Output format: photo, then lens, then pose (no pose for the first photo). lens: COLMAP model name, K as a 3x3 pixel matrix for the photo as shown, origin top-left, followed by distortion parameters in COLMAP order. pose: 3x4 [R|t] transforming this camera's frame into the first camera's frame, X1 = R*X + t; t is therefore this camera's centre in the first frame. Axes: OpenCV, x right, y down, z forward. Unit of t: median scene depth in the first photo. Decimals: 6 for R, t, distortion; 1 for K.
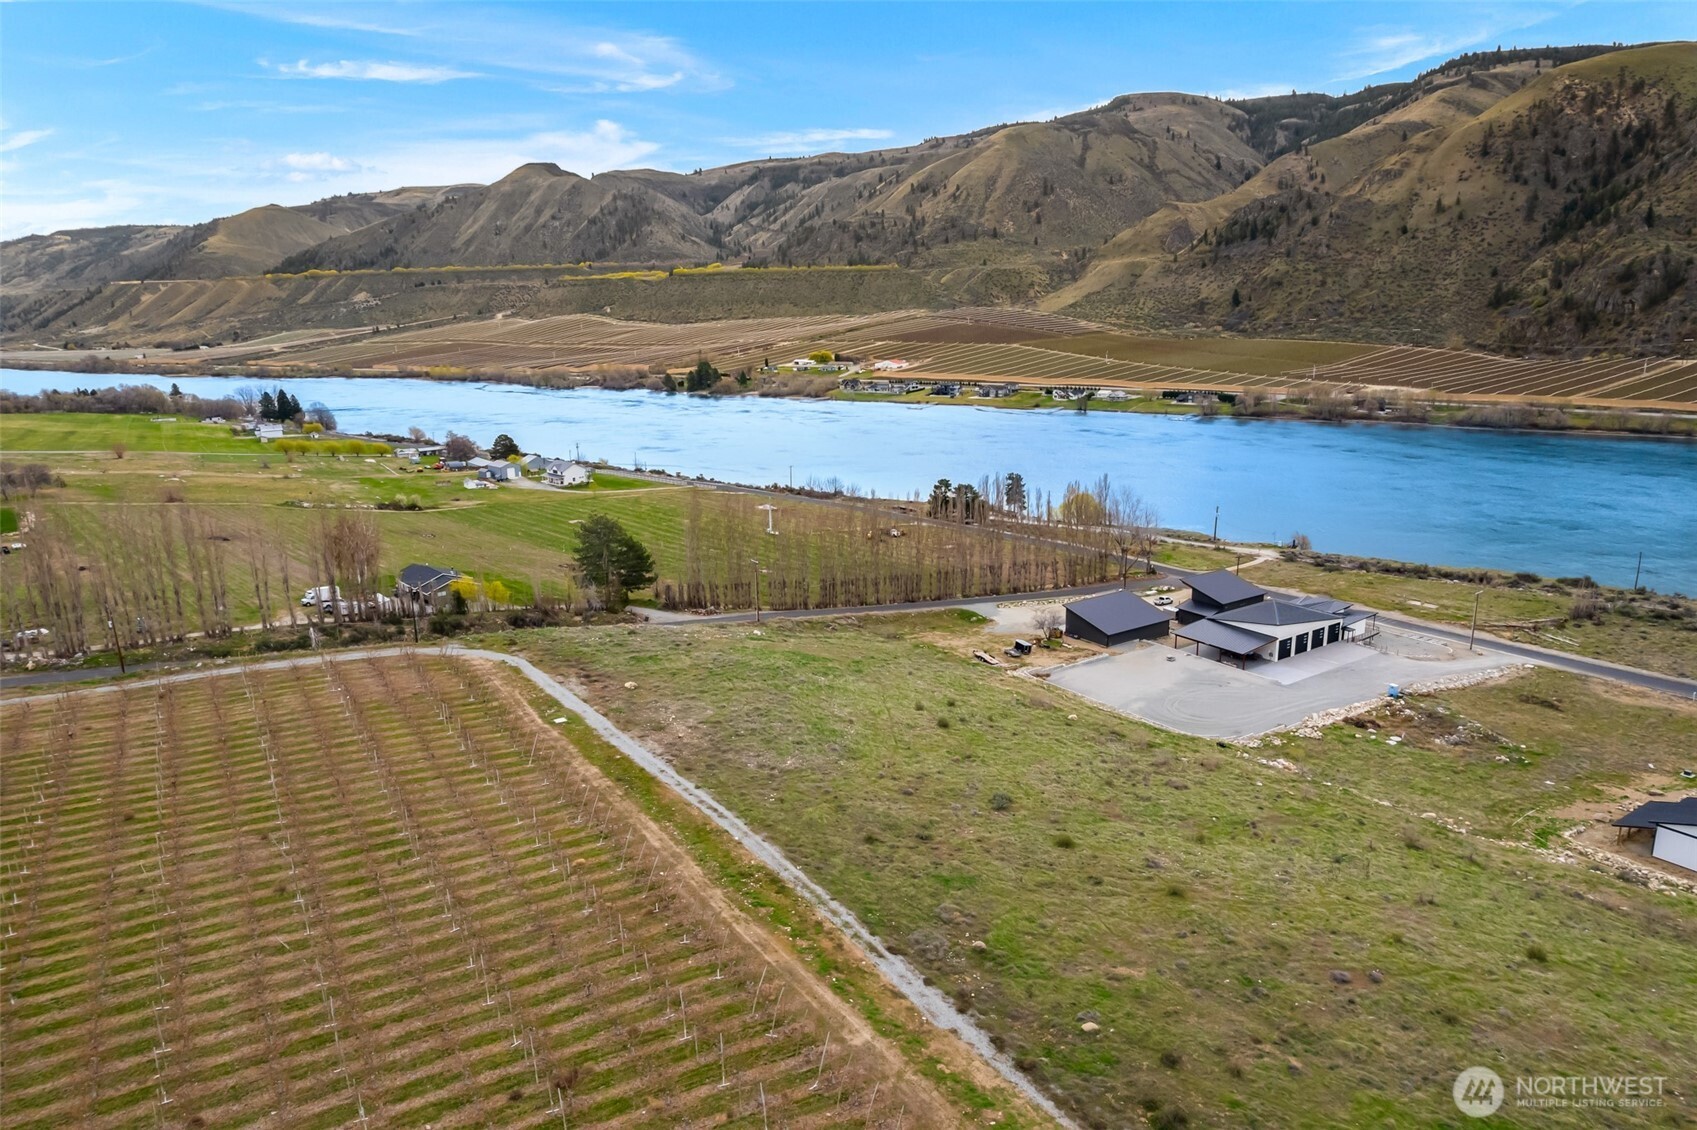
lens RADIAL K [[1085.2, 0, 842.4], [0, 1085.2, 563.1], [0, 0, 1]] dist [-0.081265, 0.072437]
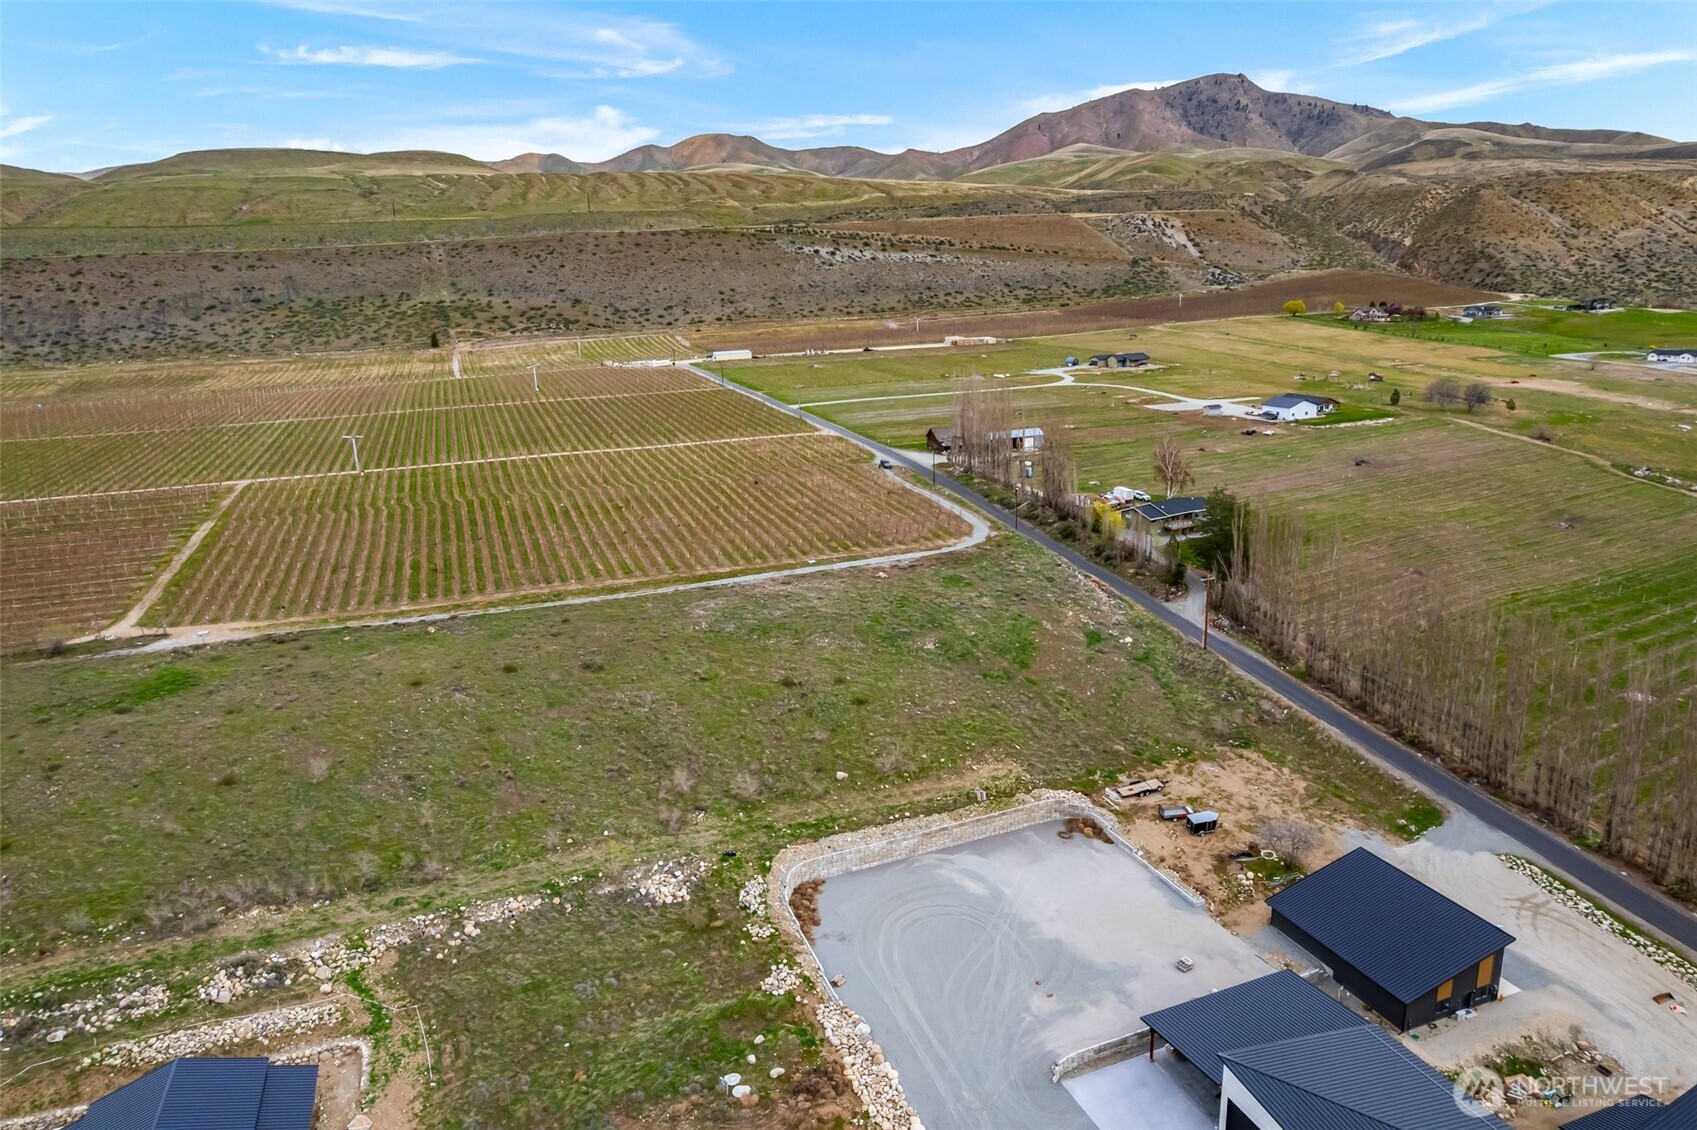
lens RADIAL K [[1090.1, 0, 843.8], [0, 1090.1, 556.9], [0, 0, 1]] dist [-0.081429, 0.075786]
pose [[-0.209588, 0.274166, -0.938566, 0.261573], [-0.190939, 0.929930, 0.314282, -0.078290], [0.958966, 0.245078, -0.142553, 0.288444]]
